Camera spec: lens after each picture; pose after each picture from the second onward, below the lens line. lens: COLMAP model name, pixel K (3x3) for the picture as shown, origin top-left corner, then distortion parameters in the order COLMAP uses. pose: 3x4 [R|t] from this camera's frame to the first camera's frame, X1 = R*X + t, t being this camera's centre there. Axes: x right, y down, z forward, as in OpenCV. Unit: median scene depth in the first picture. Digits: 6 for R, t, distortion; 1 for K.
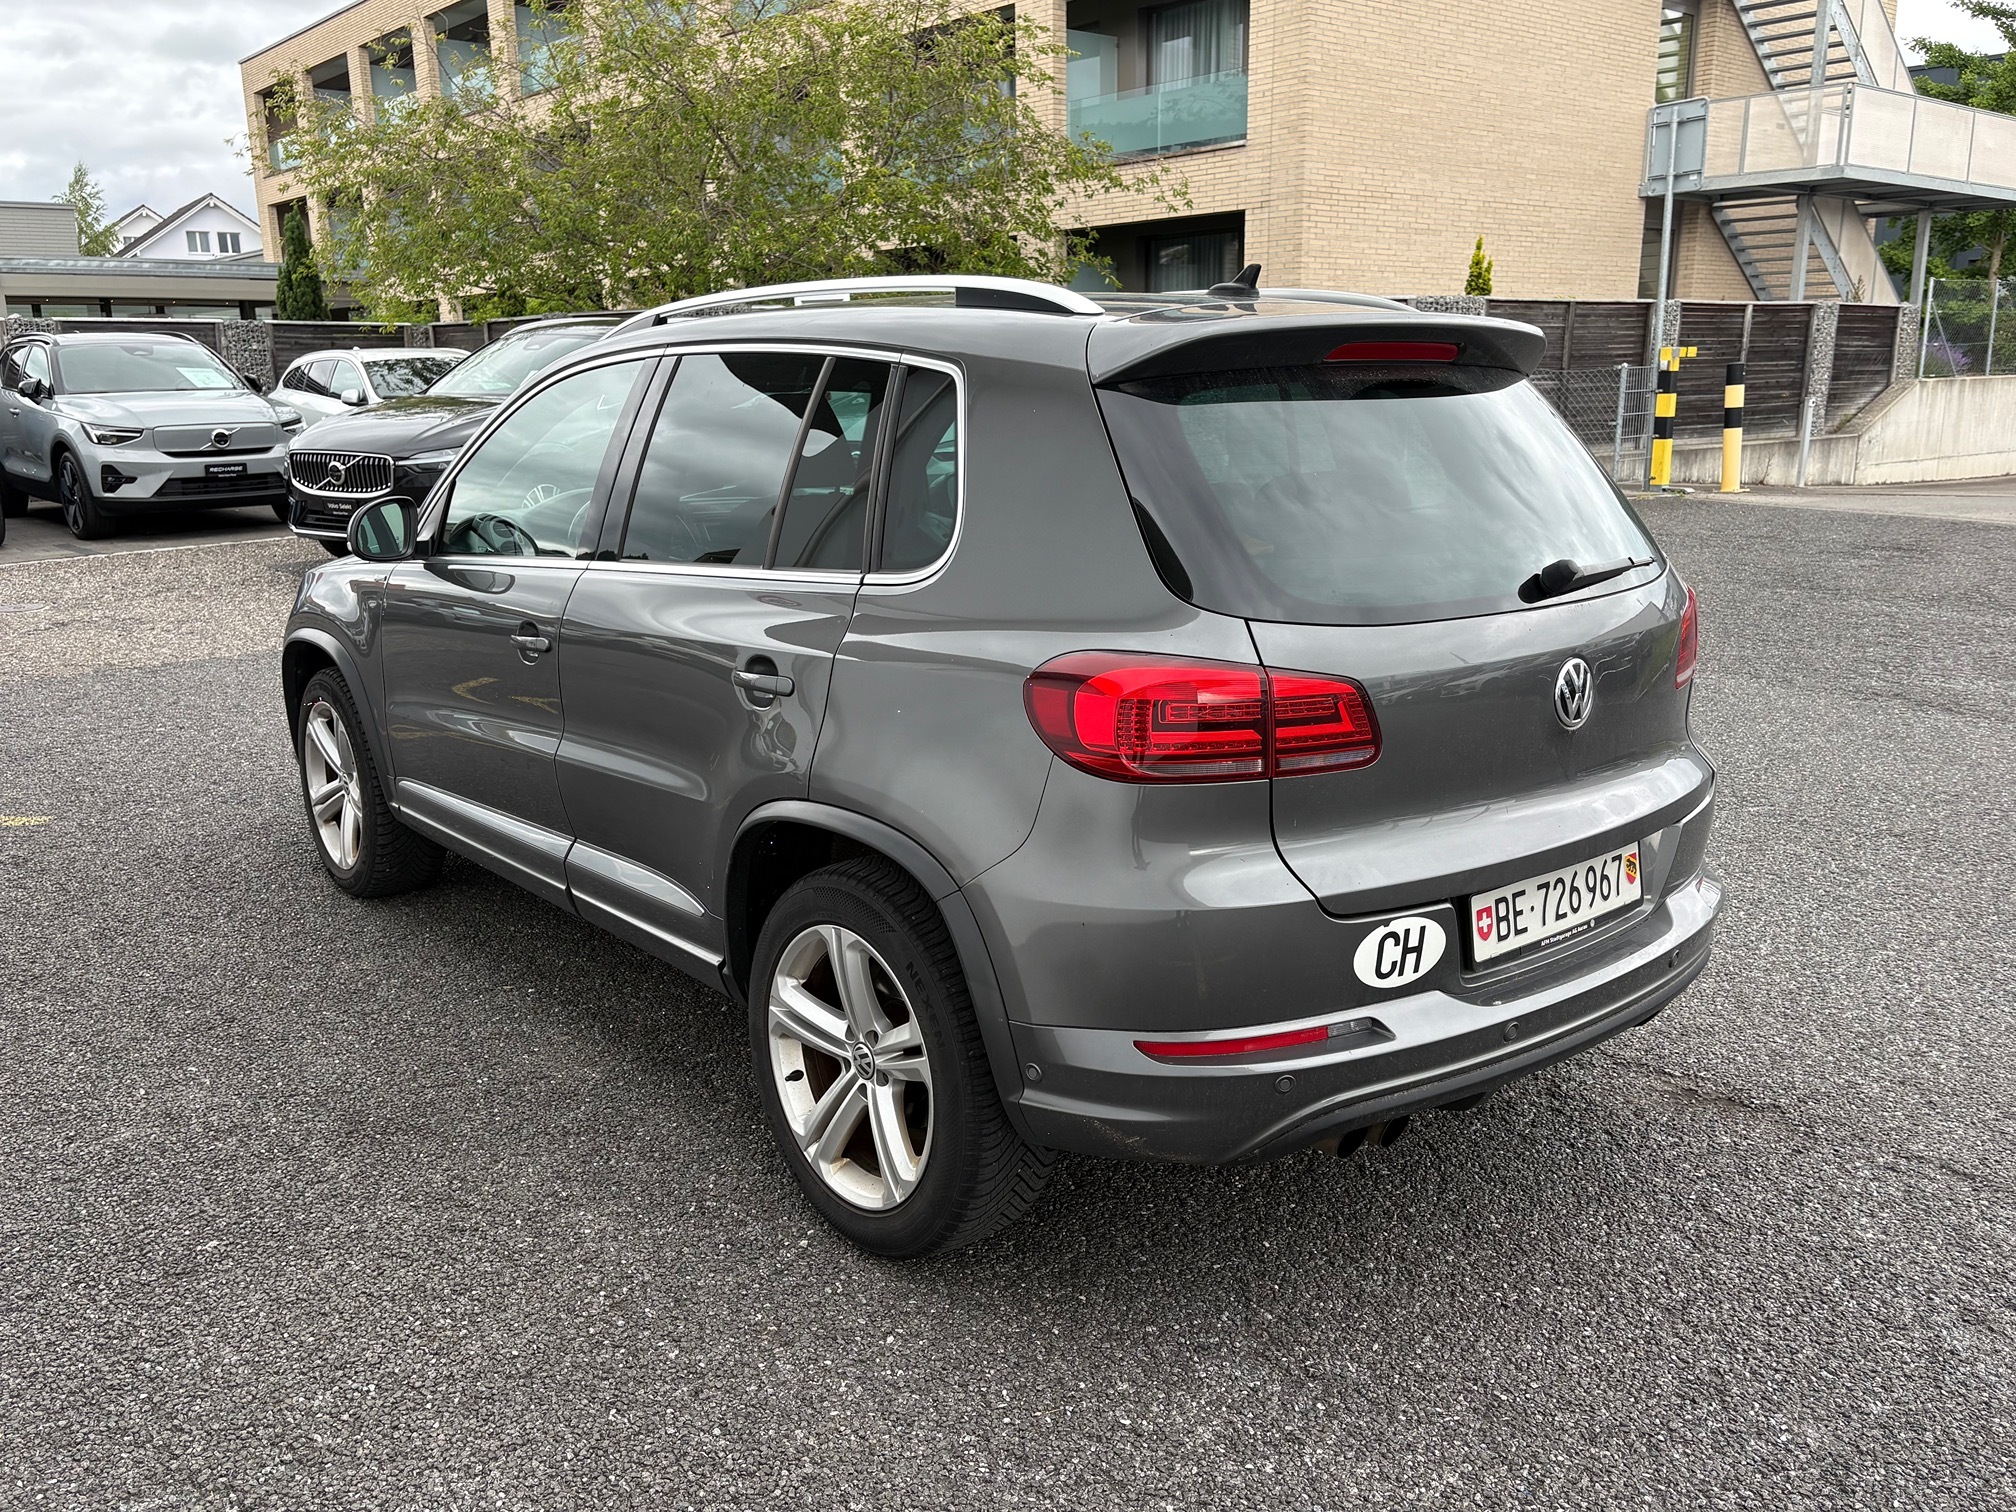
lens RADIAL K [[1710.5, 0, 1008.0], [0, 1710.5, 756.0], [0, 0, 1]] dist [0.053759, -0.068710]
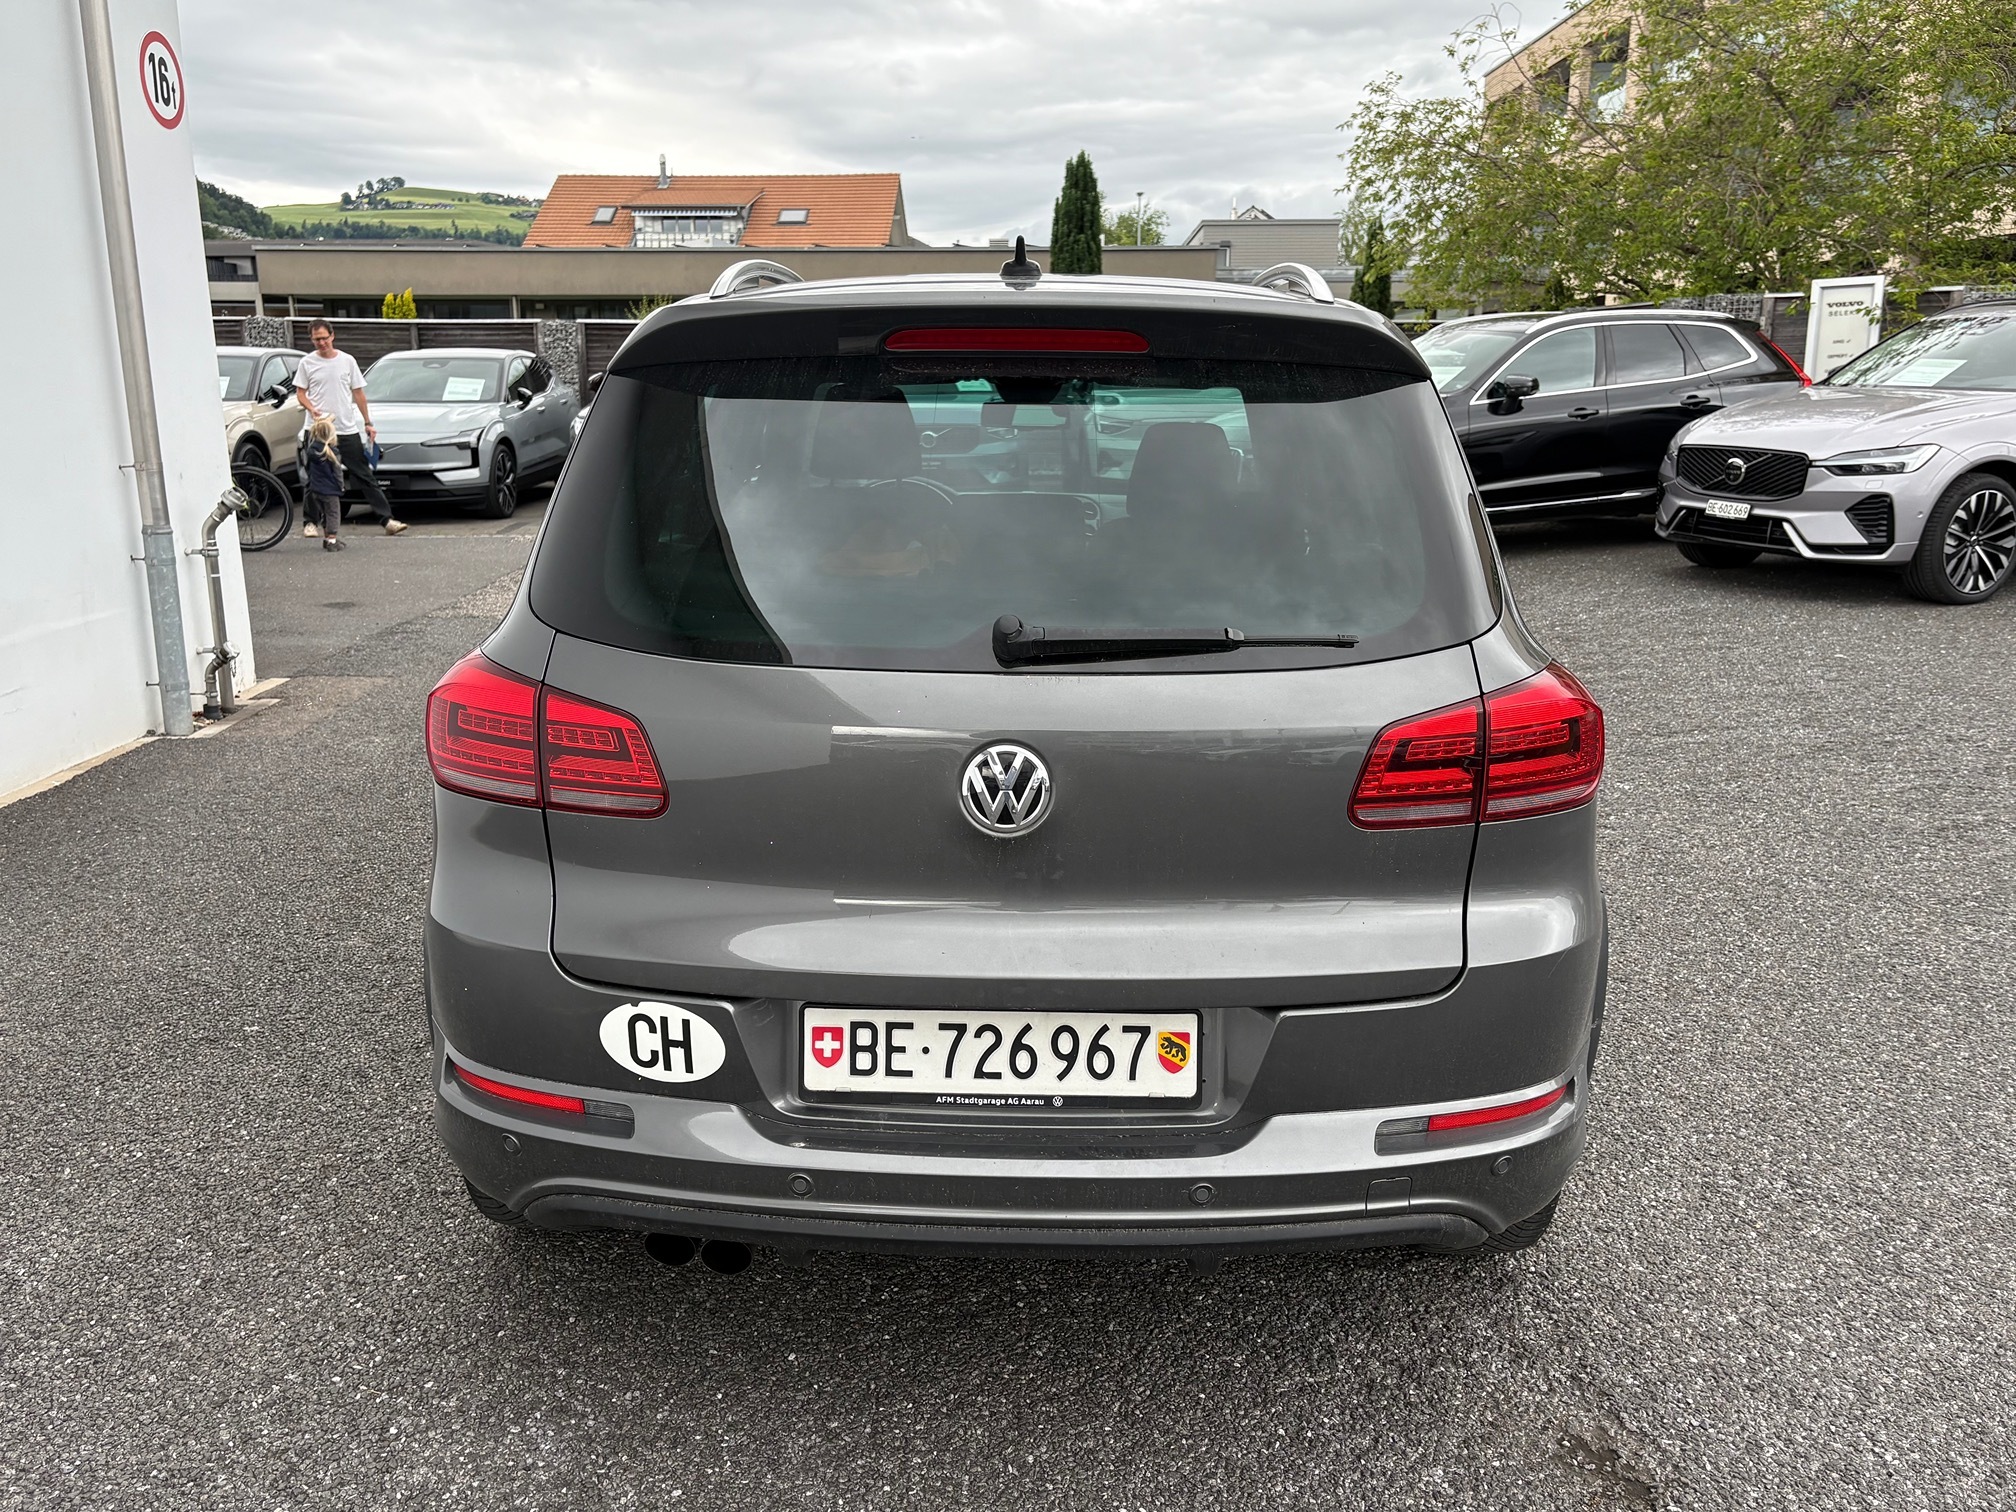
lens RADIAL K [[1643.4, 0, 1008.0], [0, 1643.4, 756.0], [0, 0, 1]] dist [0.186247, -0.208624]
pose [[0.728124, 0.166112, -0.665013, 0.821893], [-0.163254, 0.984298, 0.067118, -0.101812], [0.665720, 0.059696, 0.743810, 0.459045]]
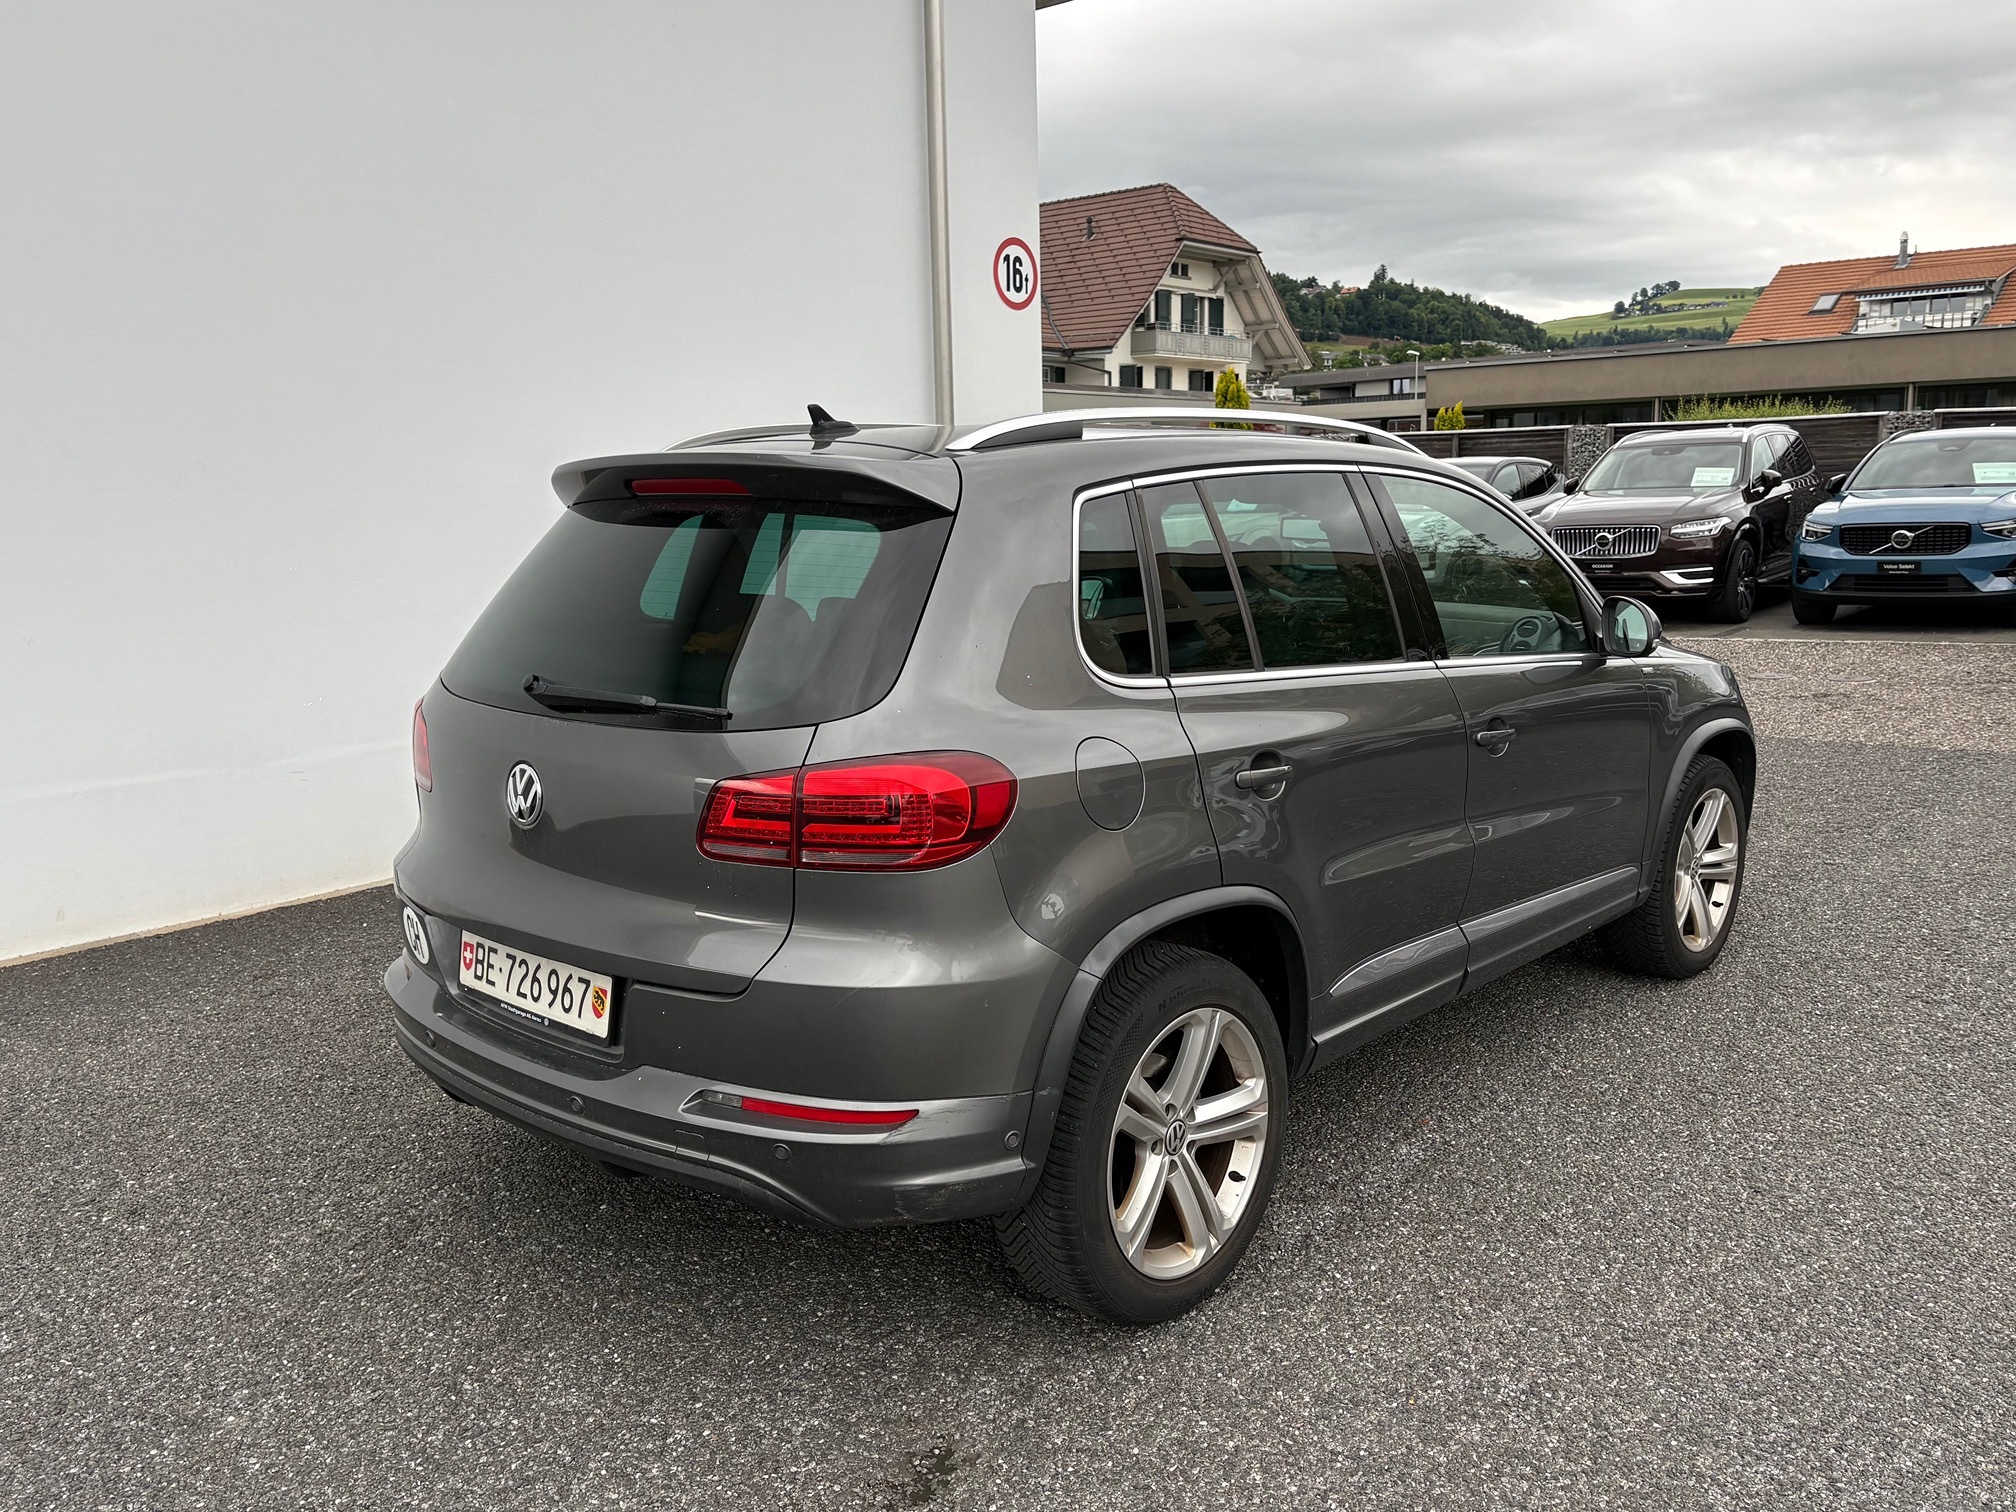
lens RADIAL K [[1710.5, 0, 1008.0], [0, 1710.5, 756.0], [0, 0, 1]] dist [0.053759, -0.068710]
pose [[0.092905, 0.171967, -0.980712, 1.451855], [-0.212866, 0.965630, 0.149157, -0.295319], [0.972655, 0.194903, 0.126317, 1.168842]]
